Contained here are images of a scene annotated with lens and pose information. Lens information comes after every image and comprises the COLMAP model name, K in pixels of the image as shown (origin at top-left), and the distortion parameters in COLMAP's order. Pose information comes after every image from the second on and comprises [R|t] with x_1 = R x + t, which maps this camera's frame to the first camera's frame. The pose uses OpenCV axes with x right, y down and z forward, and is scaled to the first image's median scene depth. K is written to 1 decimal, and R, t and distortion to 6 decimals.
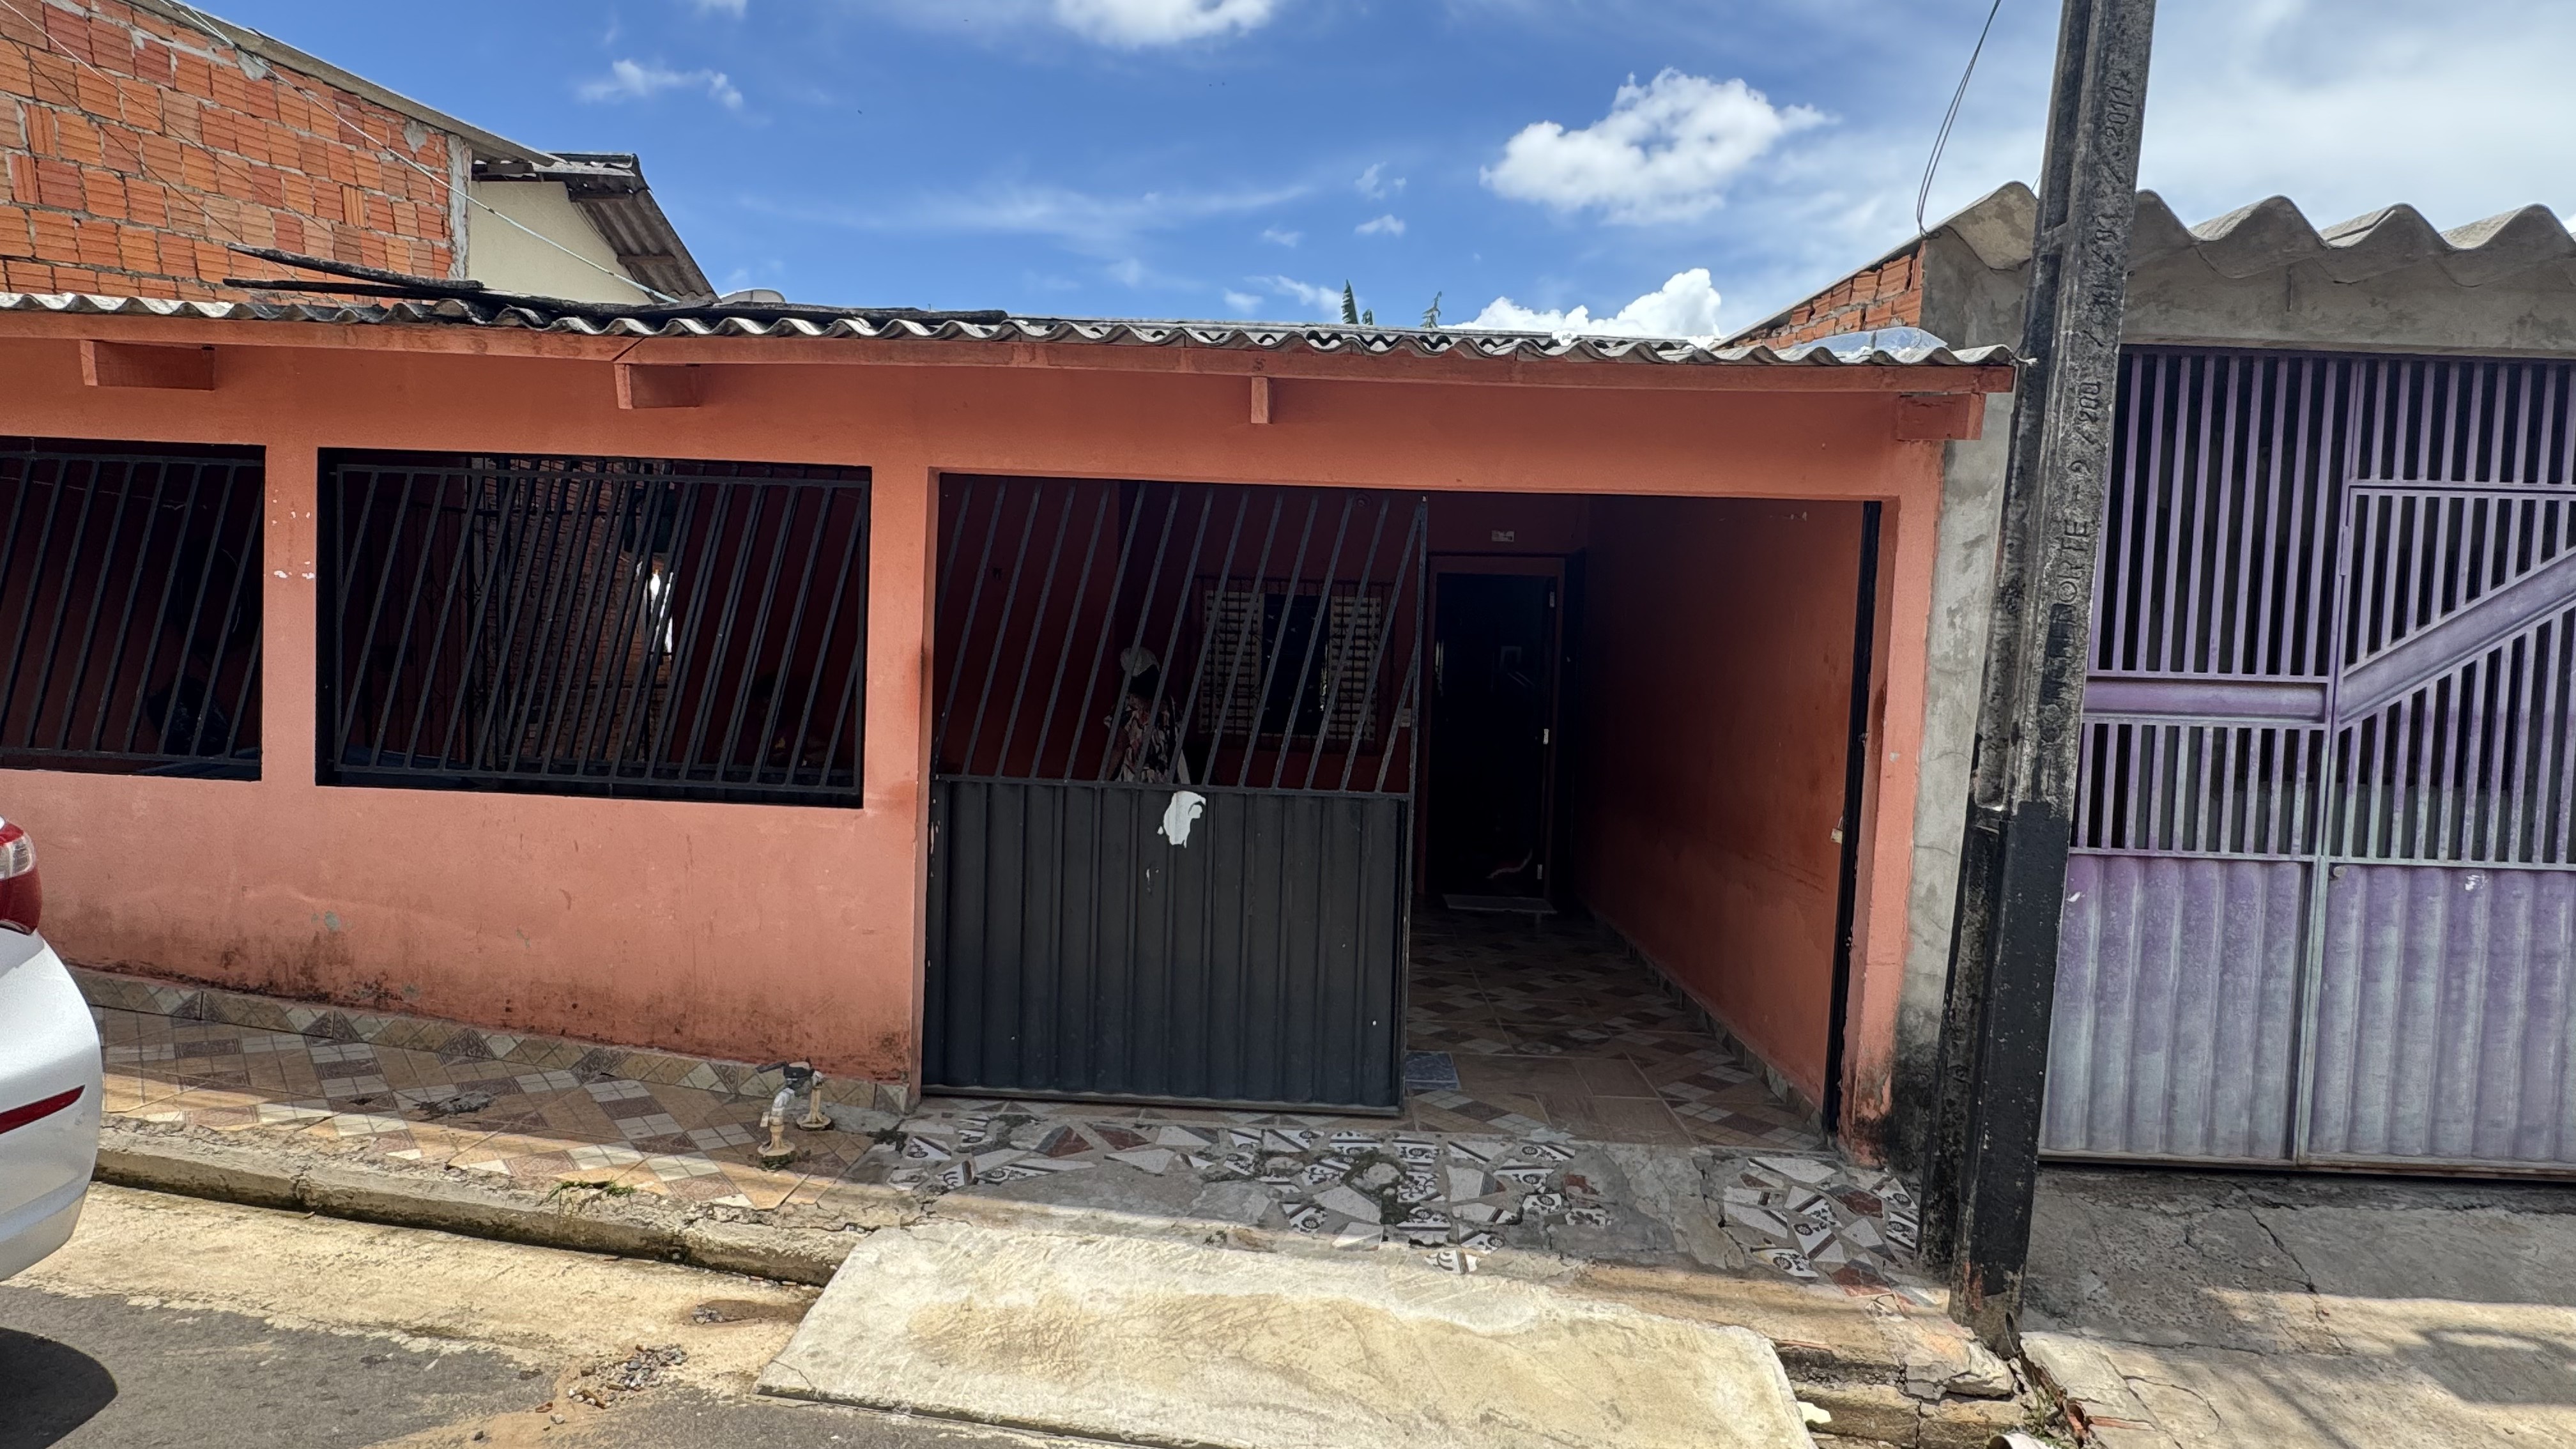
lens RADIAL K [[1280.8, 0, 1288.0], [0, 1280.8, 724.5], [0, 0, 1]] dist [-0.001161, -0.000916]
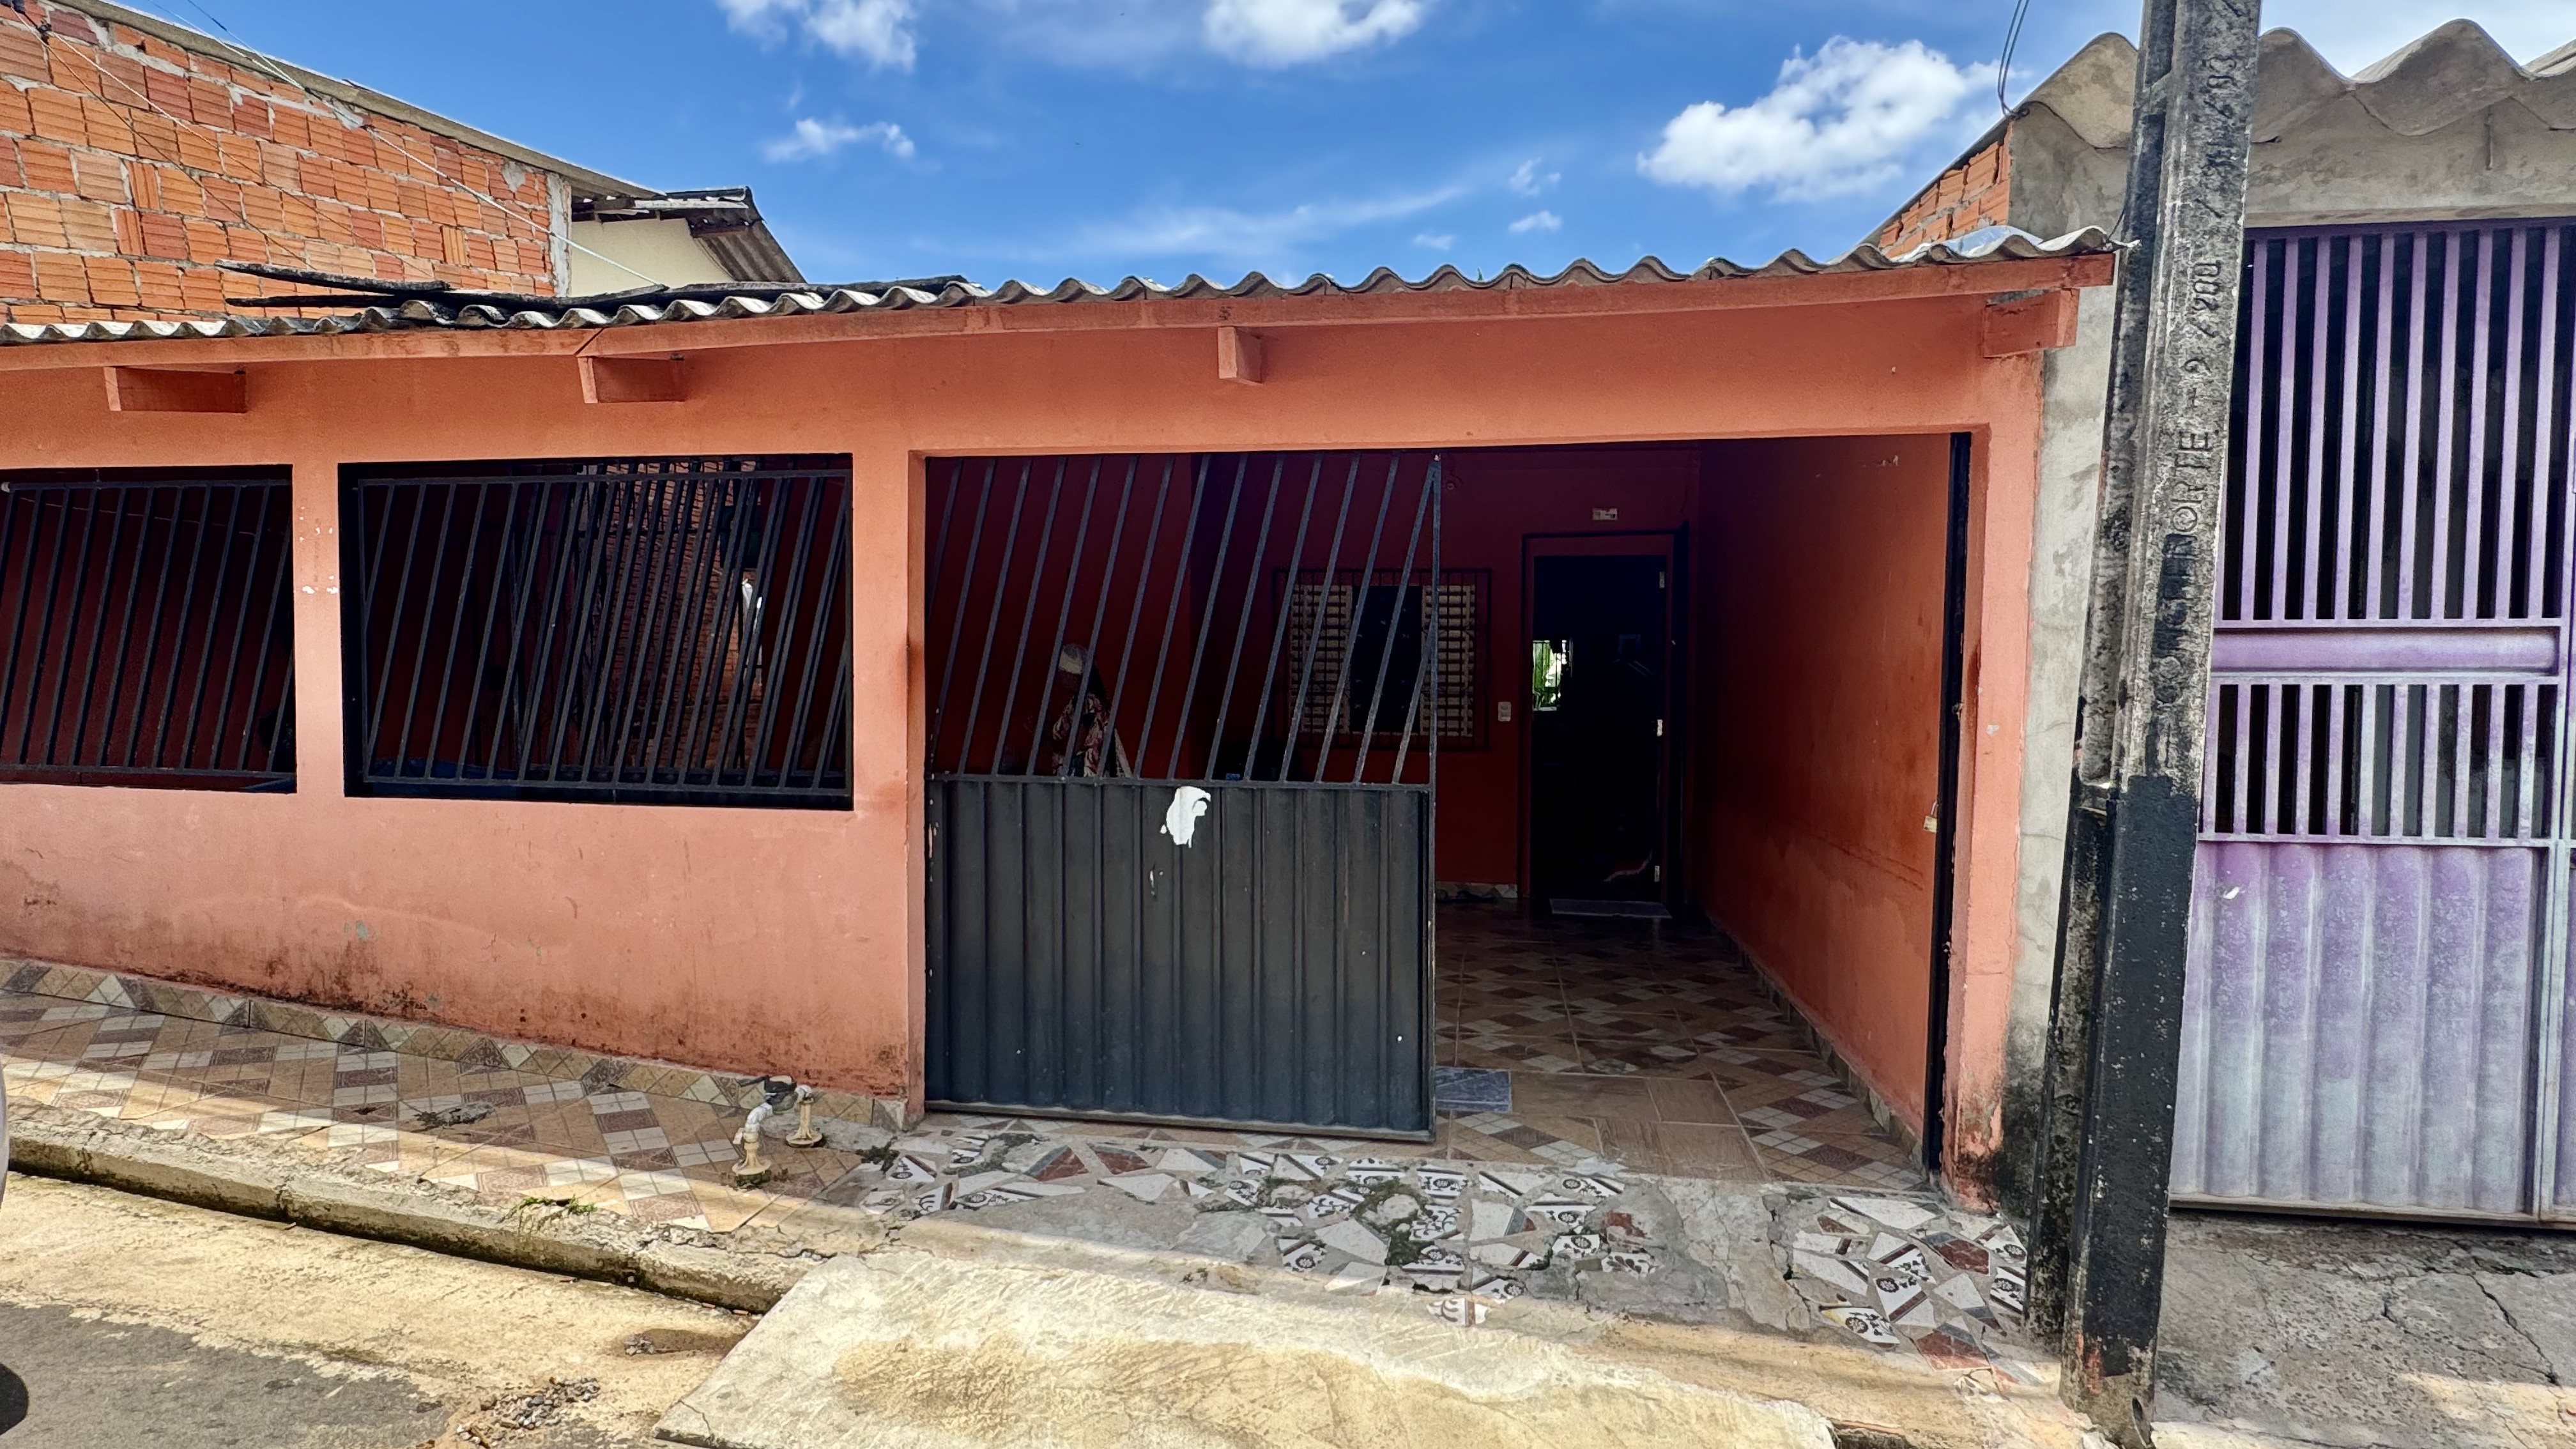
lens RADIAL K [[1280.8, 0, 1288.0], [0, 1280.8, 724.5], [0, 0, 1]] dist [-0.001161, -0.000916]
pose [[0.991341, -0.024893, -0.128935, 0.127180], [0.024042, 0.999678, -0.008152, 0.018644], [0.129096, 0.004981, 0.991620, 0.101836]]
